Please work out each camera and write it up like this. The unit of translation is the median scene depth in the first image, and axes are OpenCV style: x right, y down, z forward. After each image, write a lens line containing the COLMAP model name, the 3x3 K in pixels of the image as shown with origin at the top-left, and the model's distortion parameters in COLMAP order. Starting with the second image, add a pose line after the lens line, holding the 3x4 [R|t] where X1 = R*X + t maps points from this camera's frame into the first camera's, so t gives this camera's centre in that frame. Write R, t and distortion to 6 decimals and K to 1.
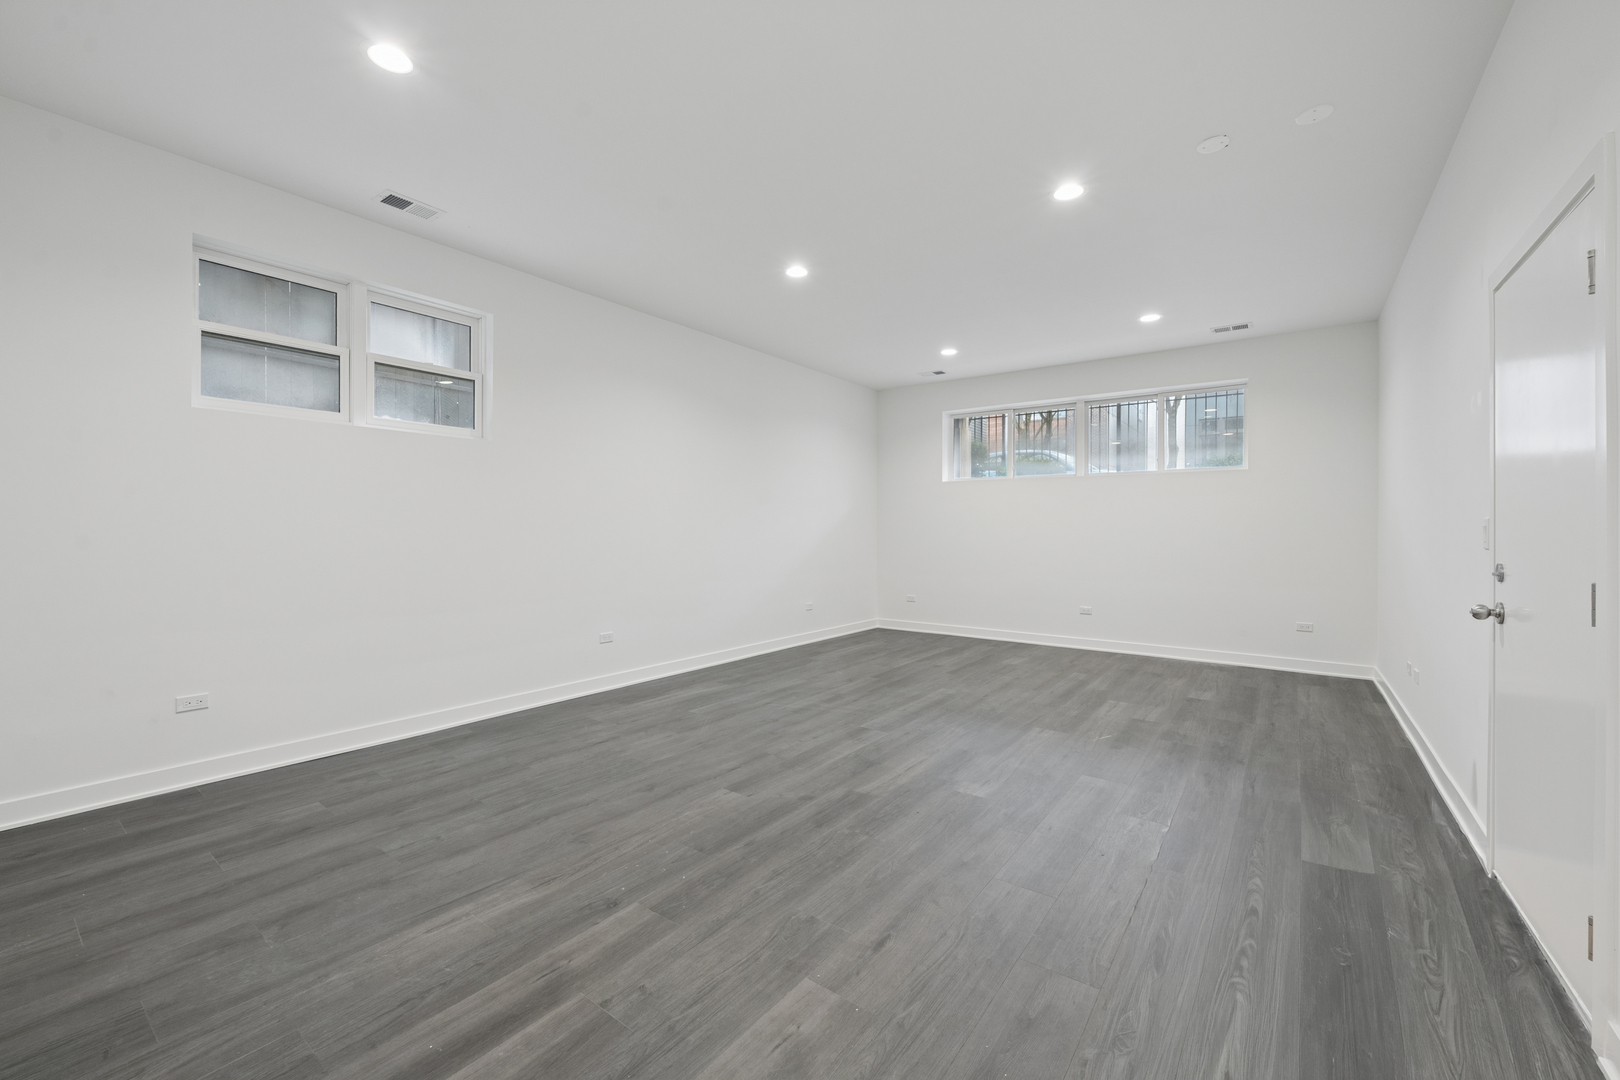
lens RADIAL K [[651.2, 0, 811.6], [0, 651.2, 522.4], [0, 0, 1]] dist [-0.006793, -0.000182]
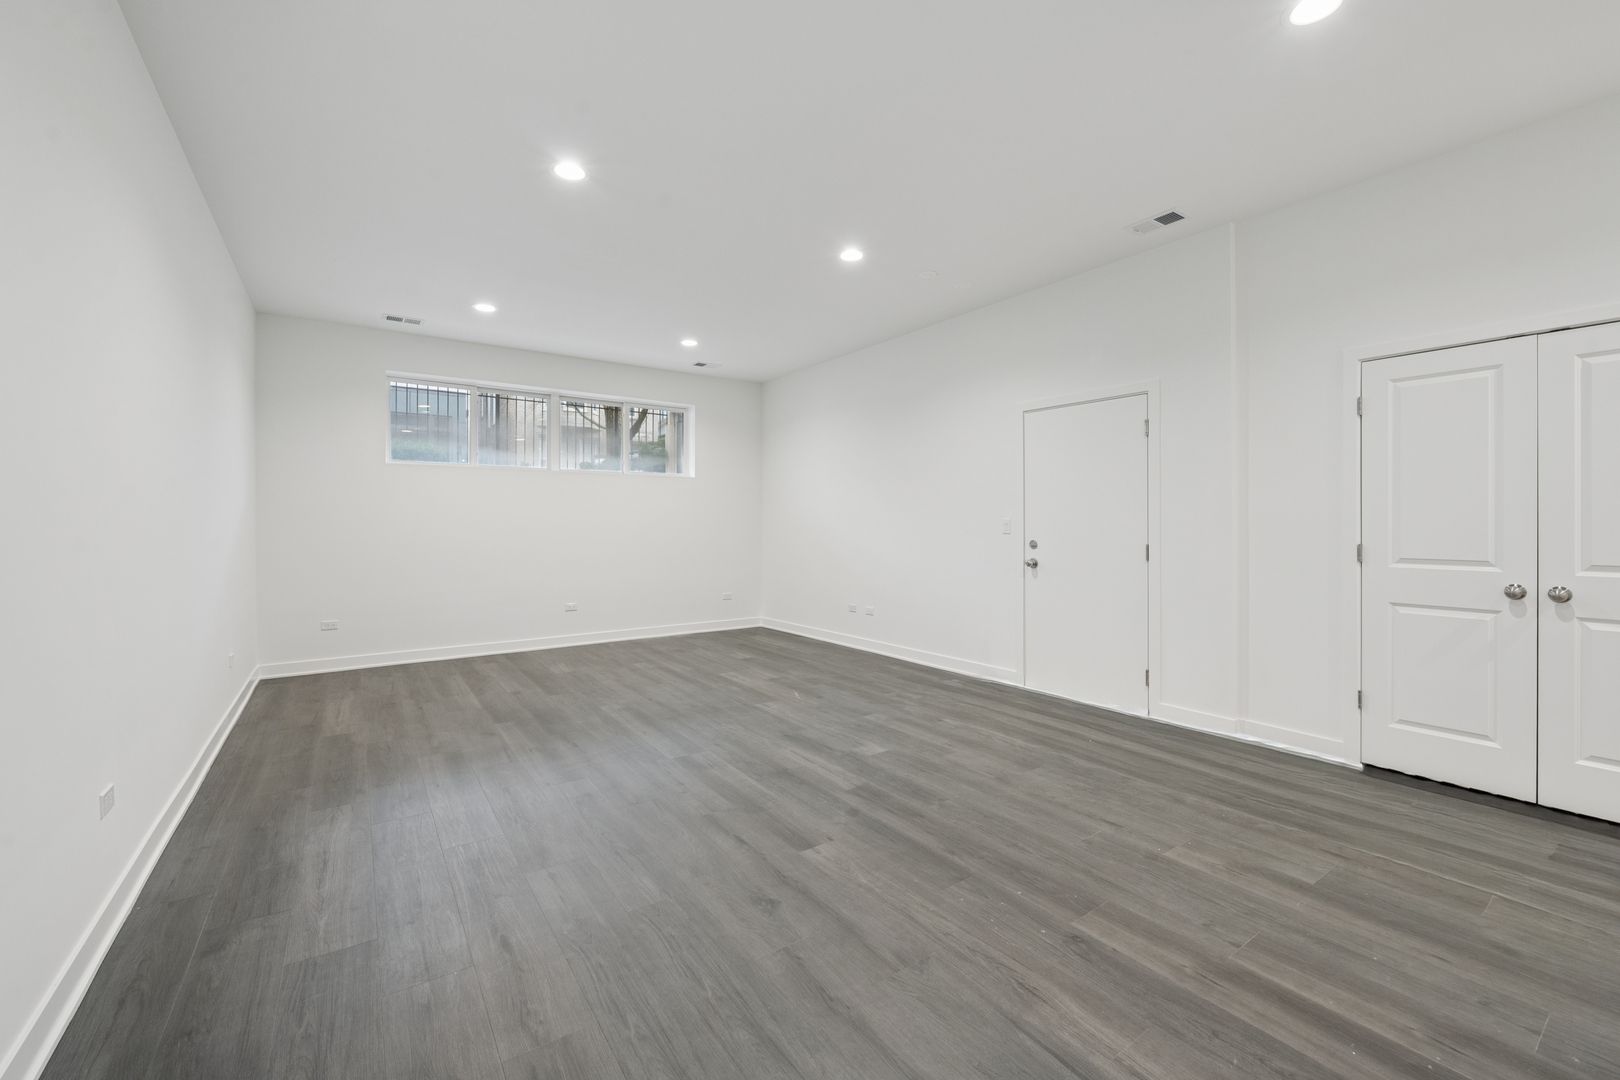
lens RADIAL K [[651.2, 0, 811.6], [0, 651.2, 522.4], [0, 0, 1]] dist [-0.006793, -0.000182]
pose [[0.314629, -0.001079, 0.949214, -0.942148], [-0.005522, 0.999980, 0.002967, 0.002146], [-0.949199, -0.006175, 0.314617, 0.783114]]
